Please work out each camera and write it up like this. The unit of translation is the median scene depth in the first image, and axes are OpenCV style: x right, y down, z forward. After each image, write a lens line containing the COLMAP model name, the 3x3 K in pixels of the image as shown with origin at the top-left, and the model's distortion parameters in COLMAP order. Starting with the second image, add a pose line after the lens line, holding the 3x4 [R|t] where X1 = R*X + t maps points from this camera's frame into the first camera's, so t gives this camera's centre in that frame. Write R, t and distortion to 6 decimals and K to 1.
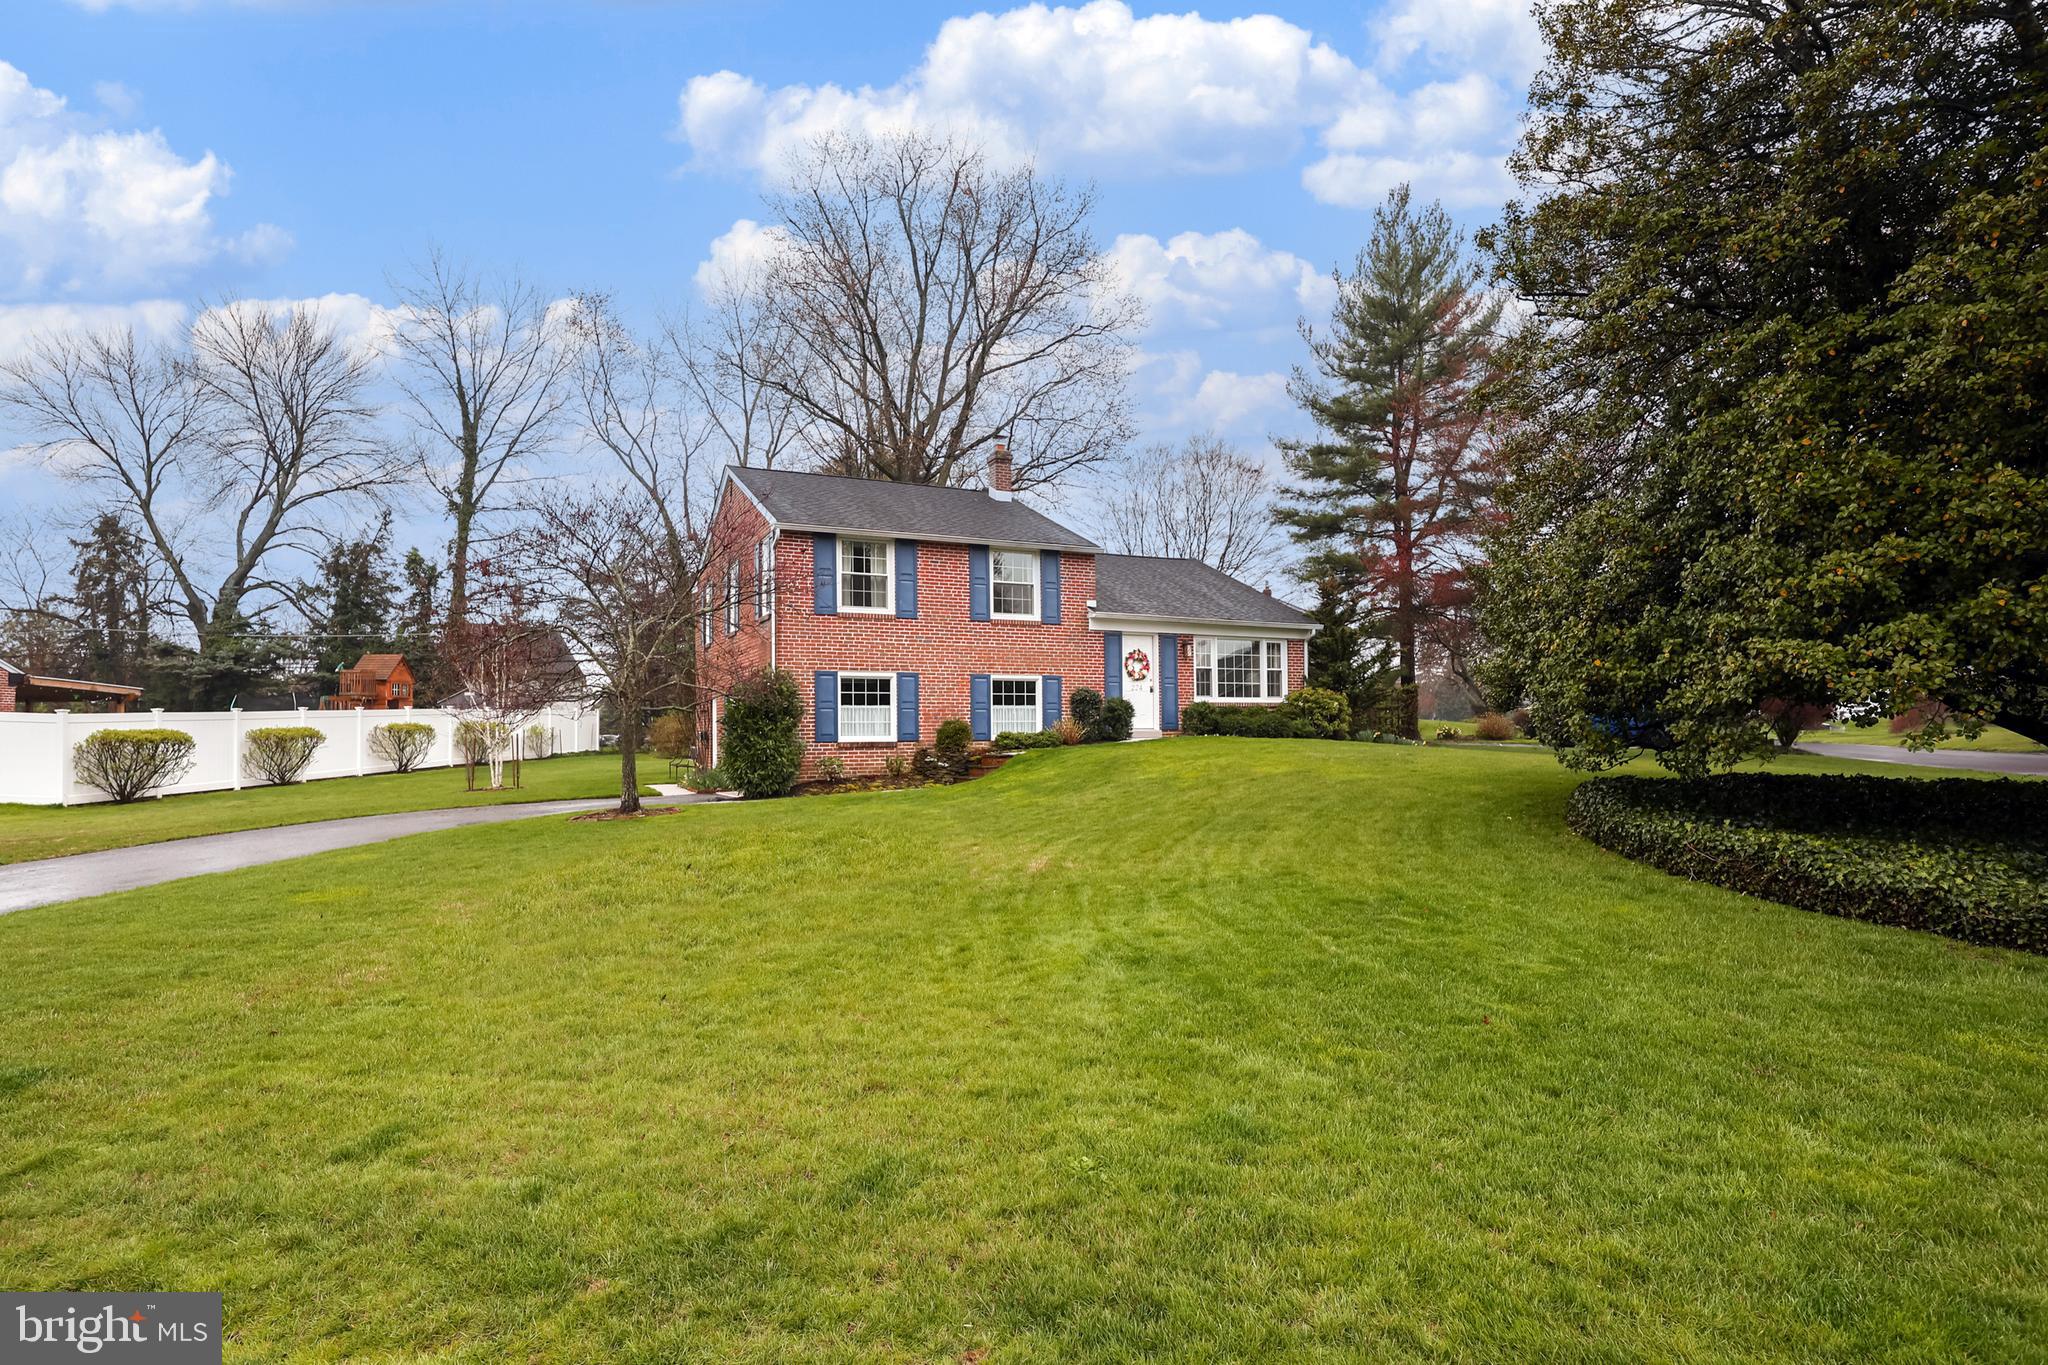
lens RADIAL K [[1080.6, 0, 1021.9], [0, 1080.6, 690.7], [0, 0, 1]] dist [-0.001768, 0.001249]
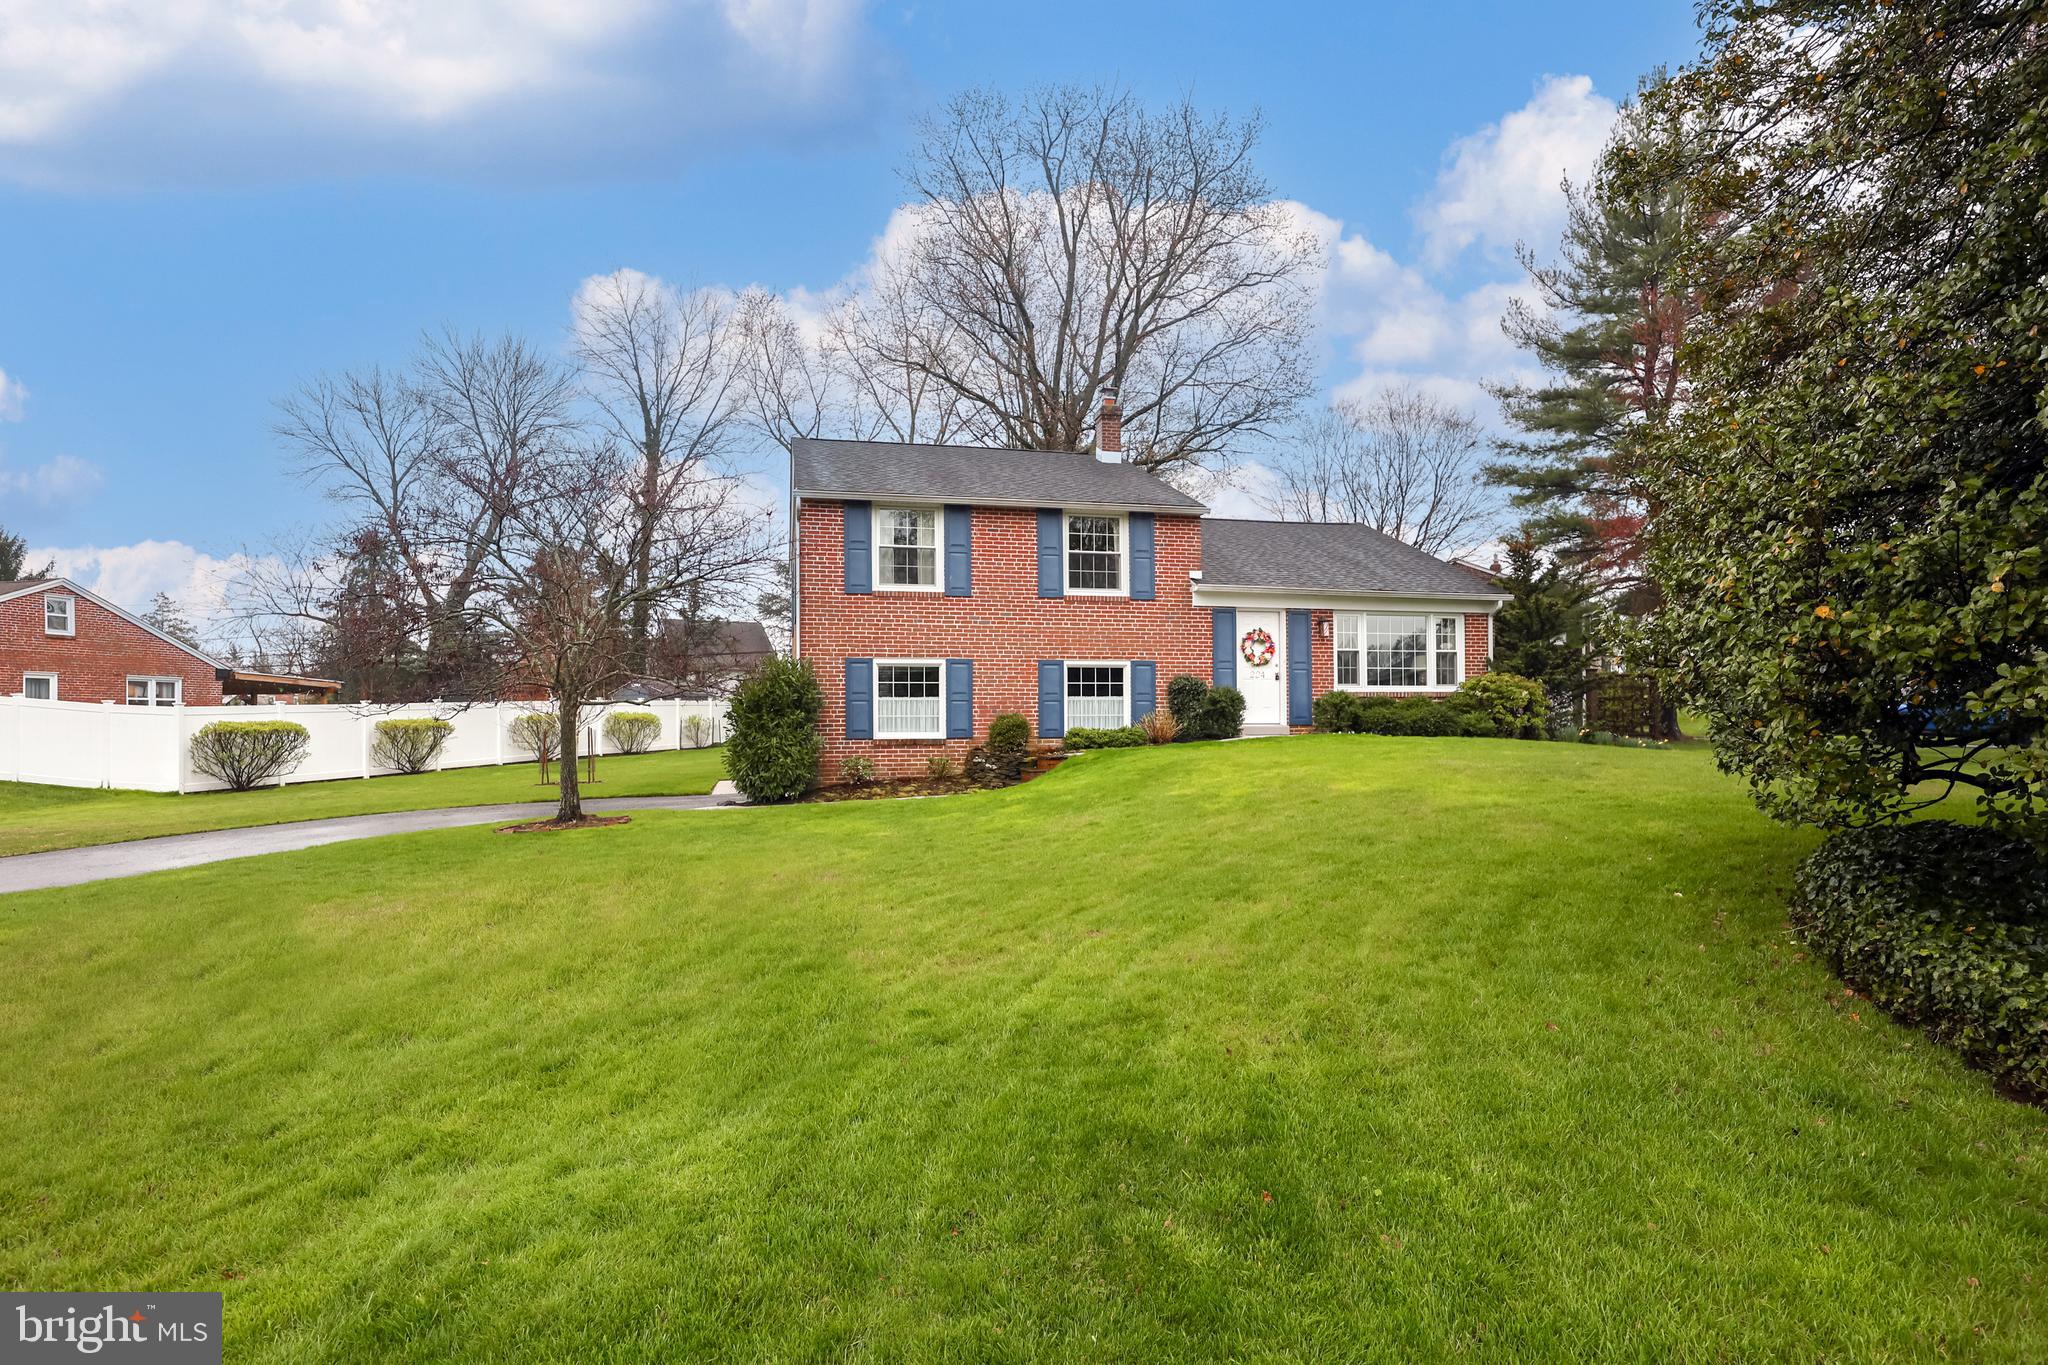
lens RADIAL K [[1005.4, 0, 1023.9], [0, 1005.4, 693.1], [0, 0, 1]] dist [-0.000123, 0.000037]
pose [[0.966993, -0.002641, -0.254791, 0.131663], [0.005843, 0.999913, 0.011811, 0.001193], [0.254738, -0.012910, 0.966924, 0.208073]]
